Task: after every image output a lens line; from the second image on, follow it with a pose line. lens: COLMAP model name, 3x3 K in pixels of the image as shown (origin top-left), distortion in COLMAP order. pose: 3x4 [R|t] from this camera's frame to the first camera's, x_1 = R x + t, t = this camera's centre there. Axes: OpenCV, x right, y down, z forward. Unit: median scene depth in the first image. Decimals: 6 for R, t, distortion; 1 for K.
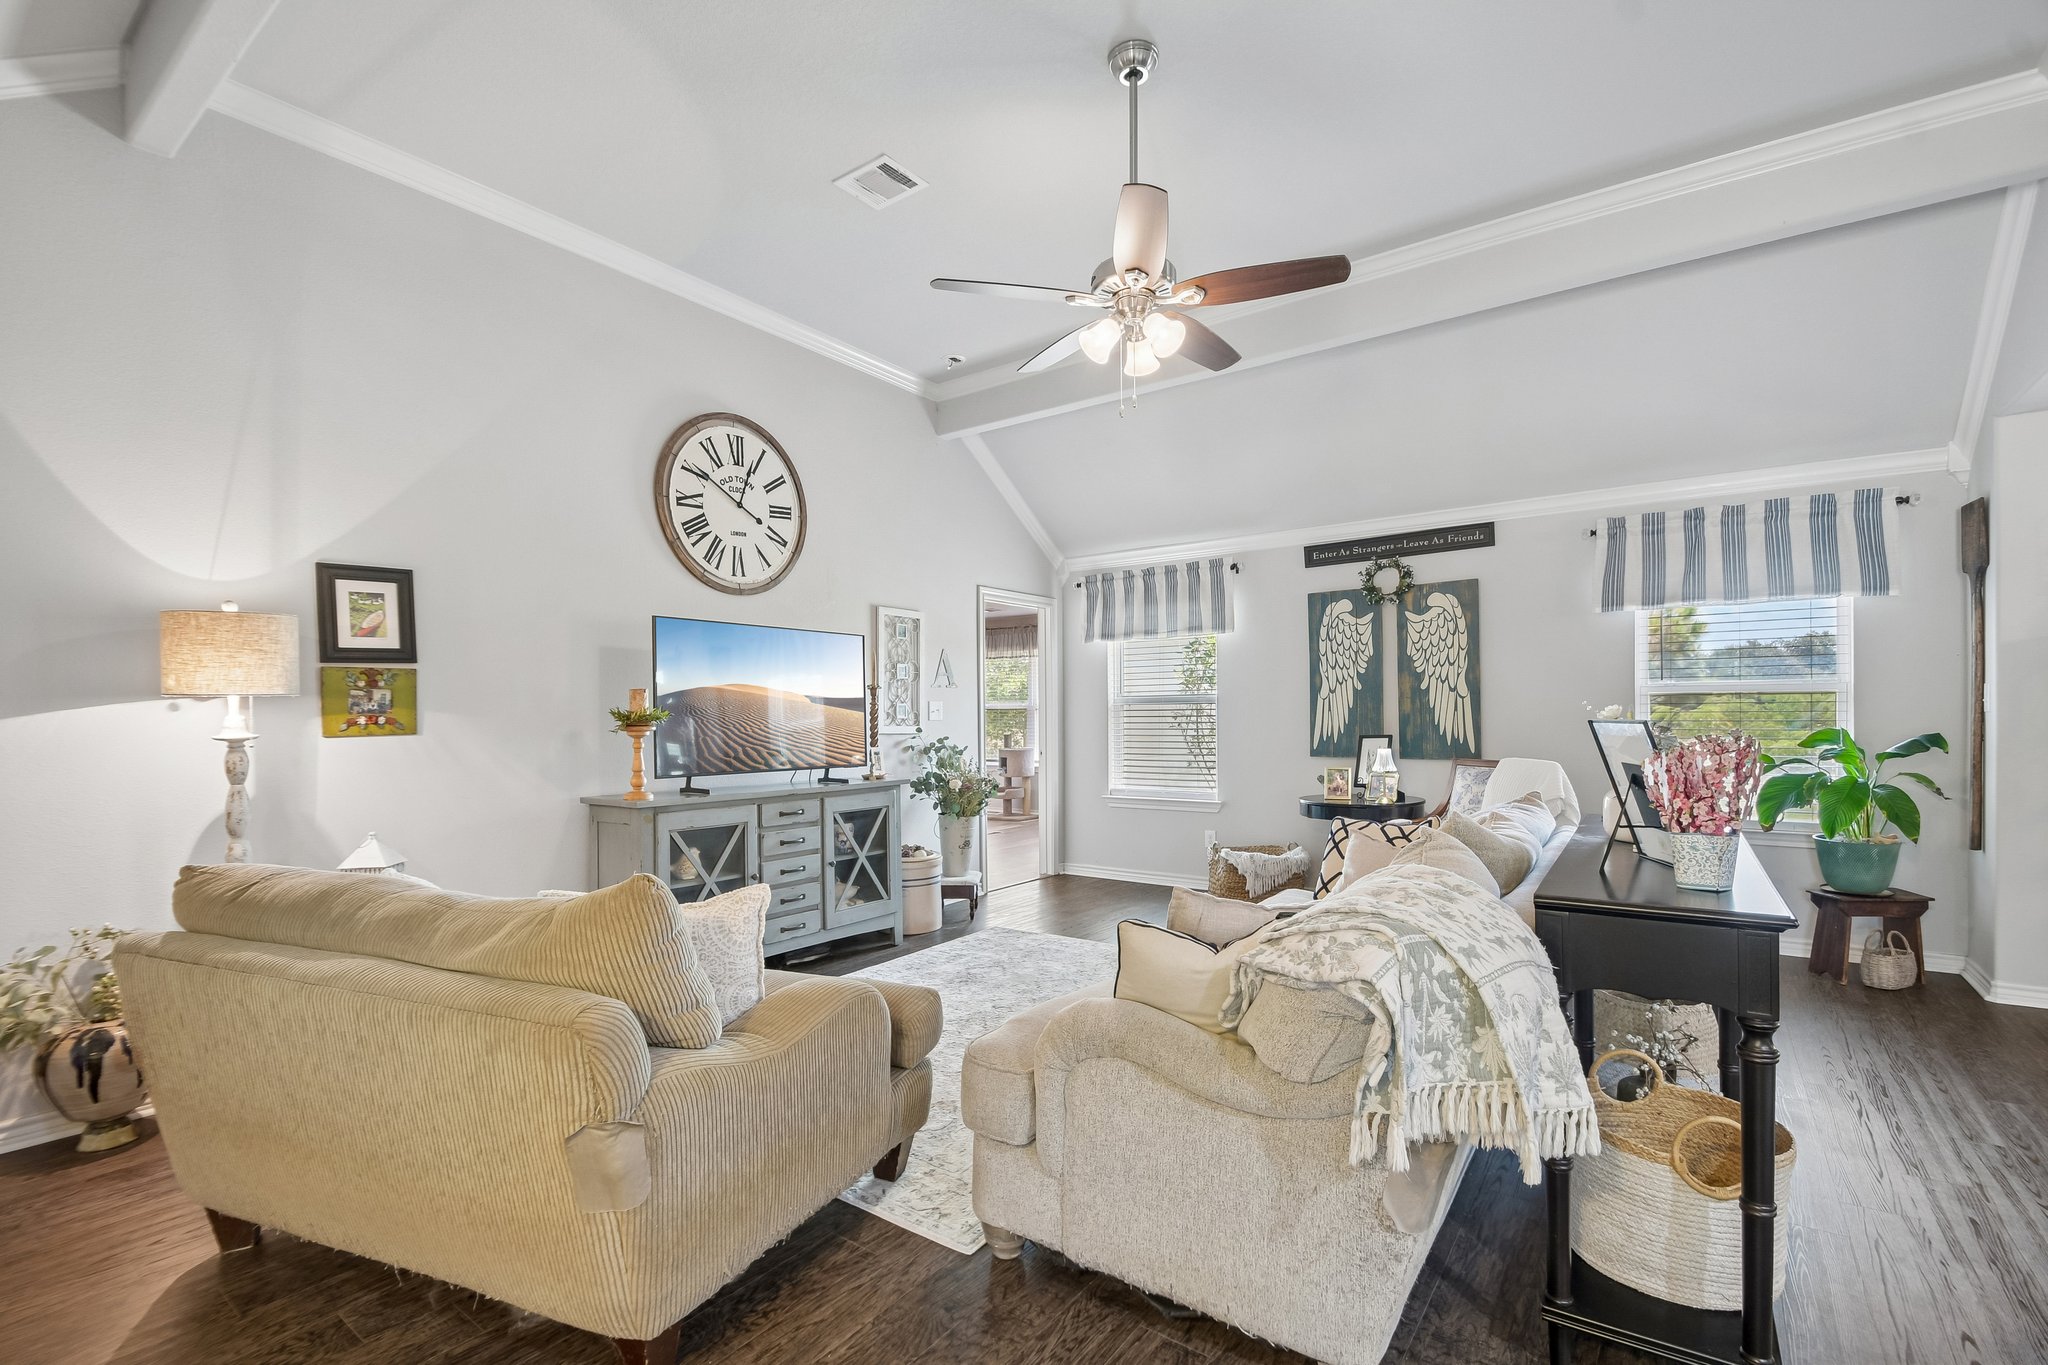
lens RADIAL K [[906.9, 0, 1032.1], [0, 906.9, 719.6], [0, 0, 1]] dist [0.004898, -0.010690]
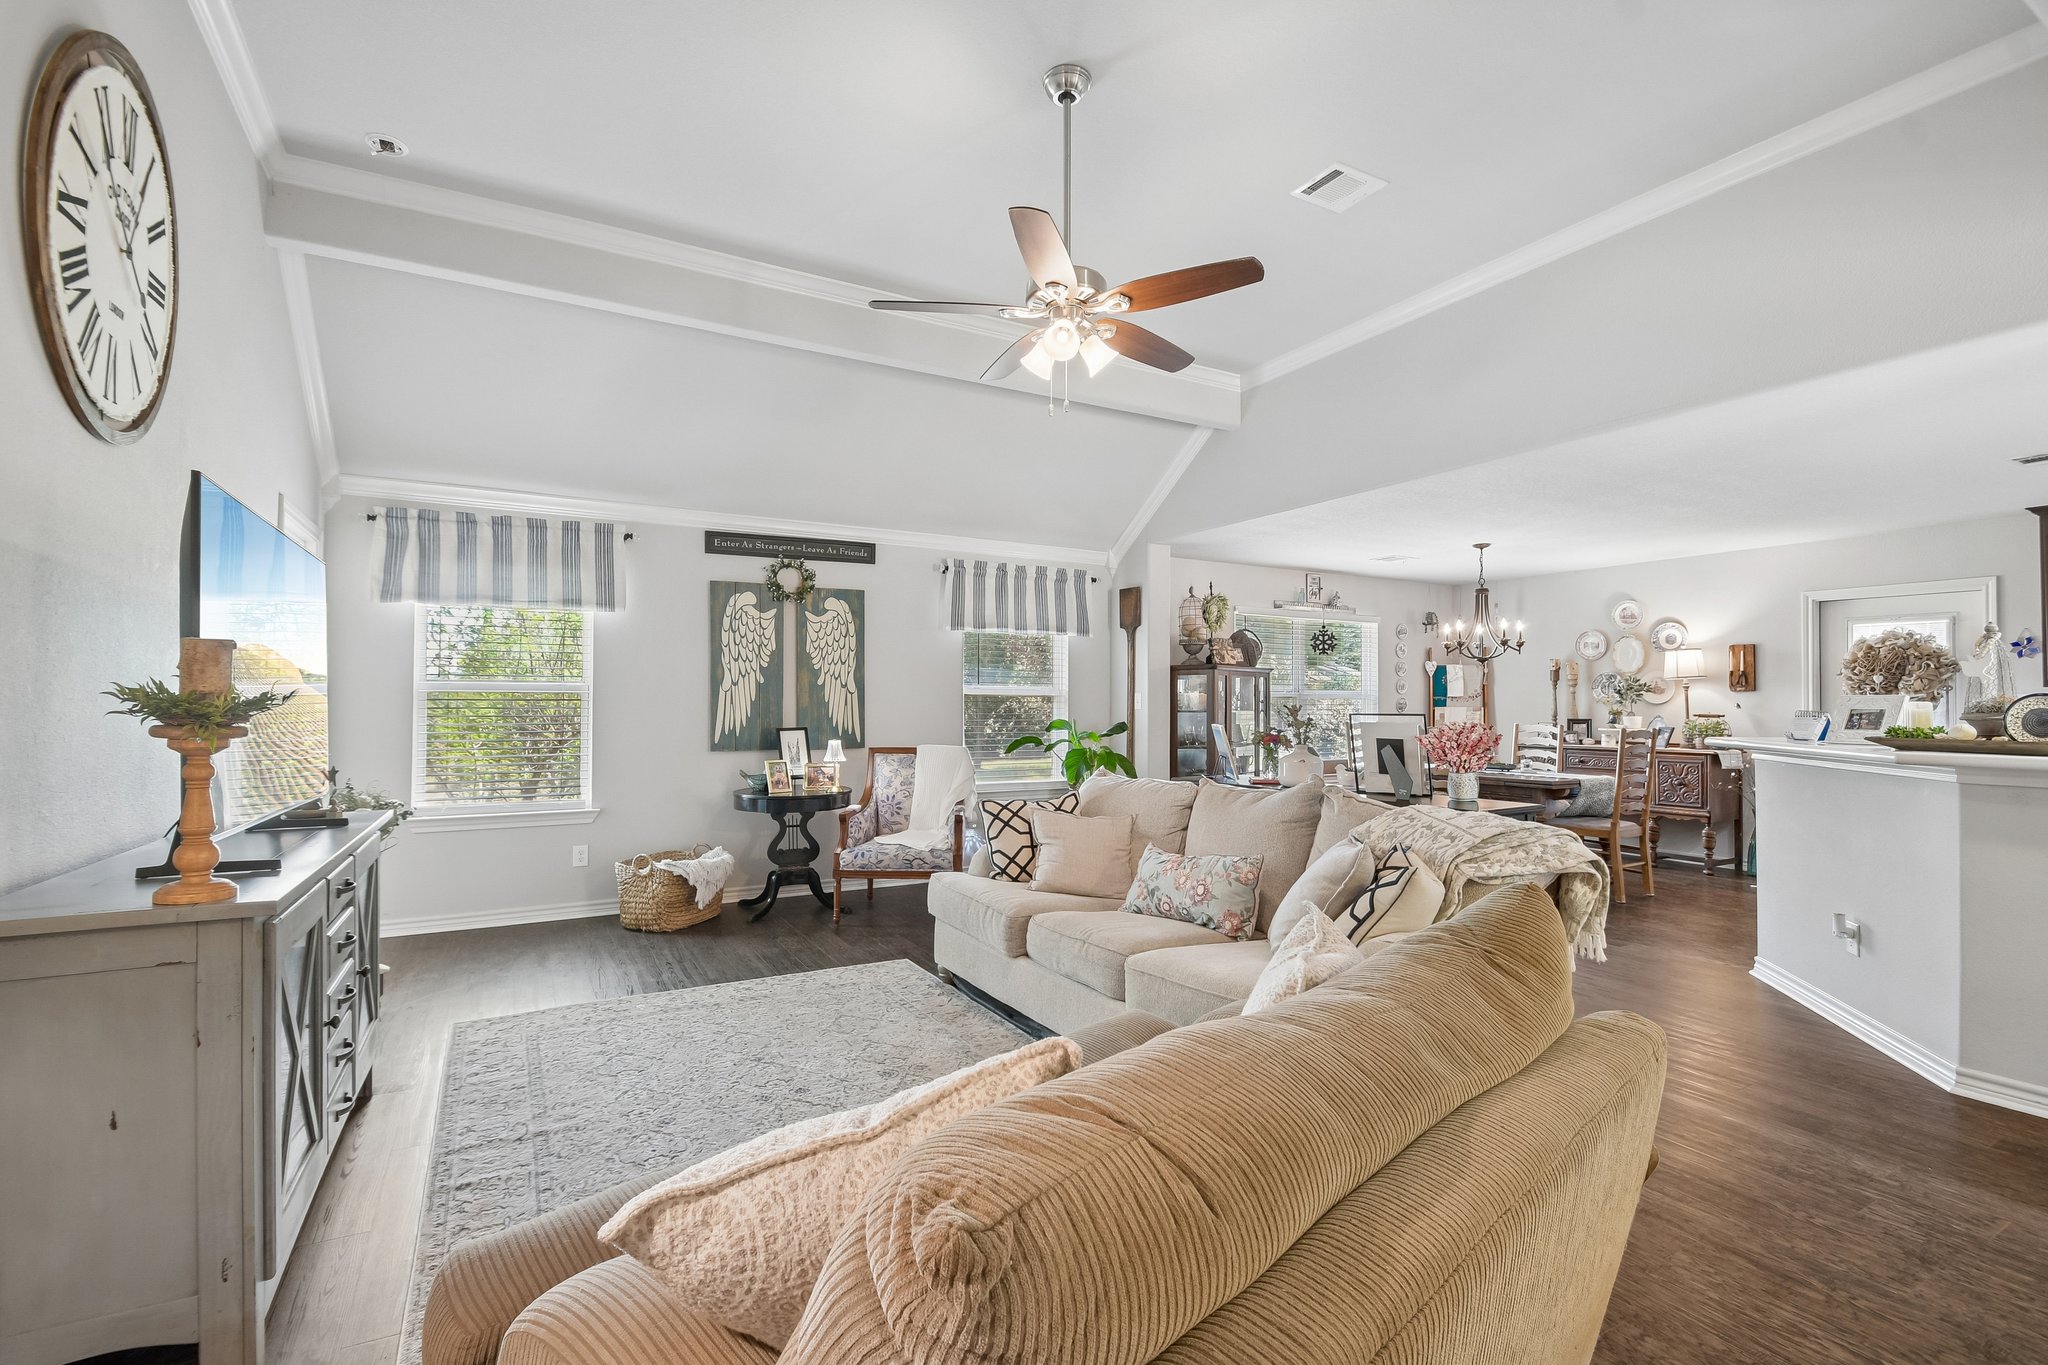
lens RADIAL K [[906.9, 0, 1012.9], [0, 906.9, 697.3], [0, 0, 1]] dist [0.004898, -0.010690]
pose [[0.431725, 0.017288, 0.901840, -0.510285], [-0.002162, 0.999833, -0.018131, 0.000734], [-0.902003, 0.005878, 0.431690, 0.368932]]
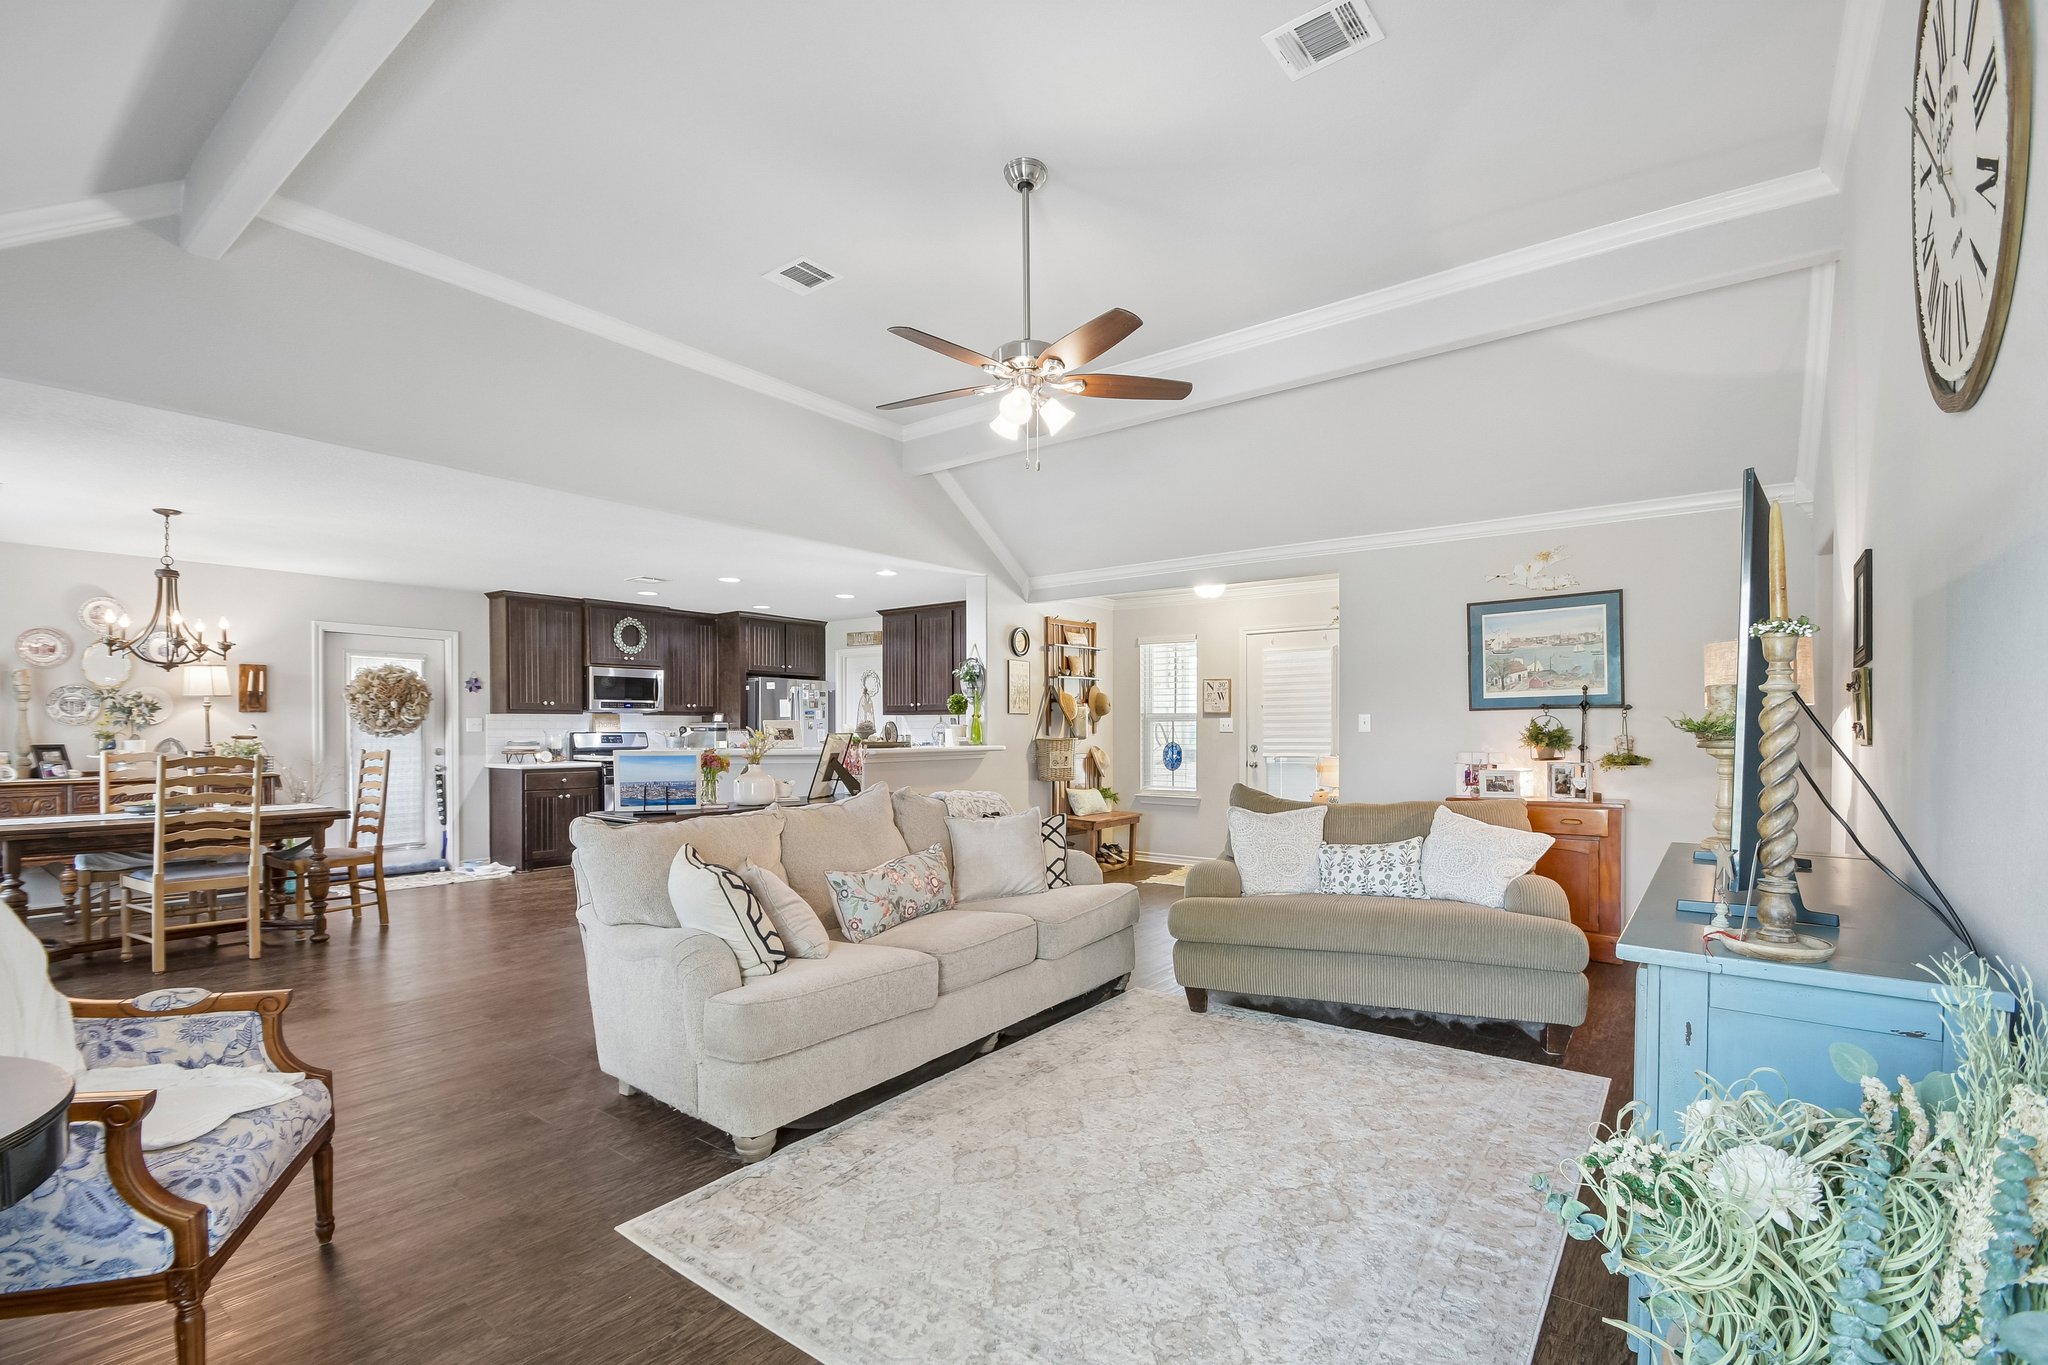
lens RADIAL K [[906.9, 0, 1018.4], [0, 906.9, 736.9], [0, 0, 1]] dist [0.004898, -0.010690]
pose [[-0.999486, 0.009568, 0.030590, 0.051295], [0.010067, 0.999818, 0.016191, -0.009032], [-0.030429, 0.016491, -0.999401, 1.318489]]
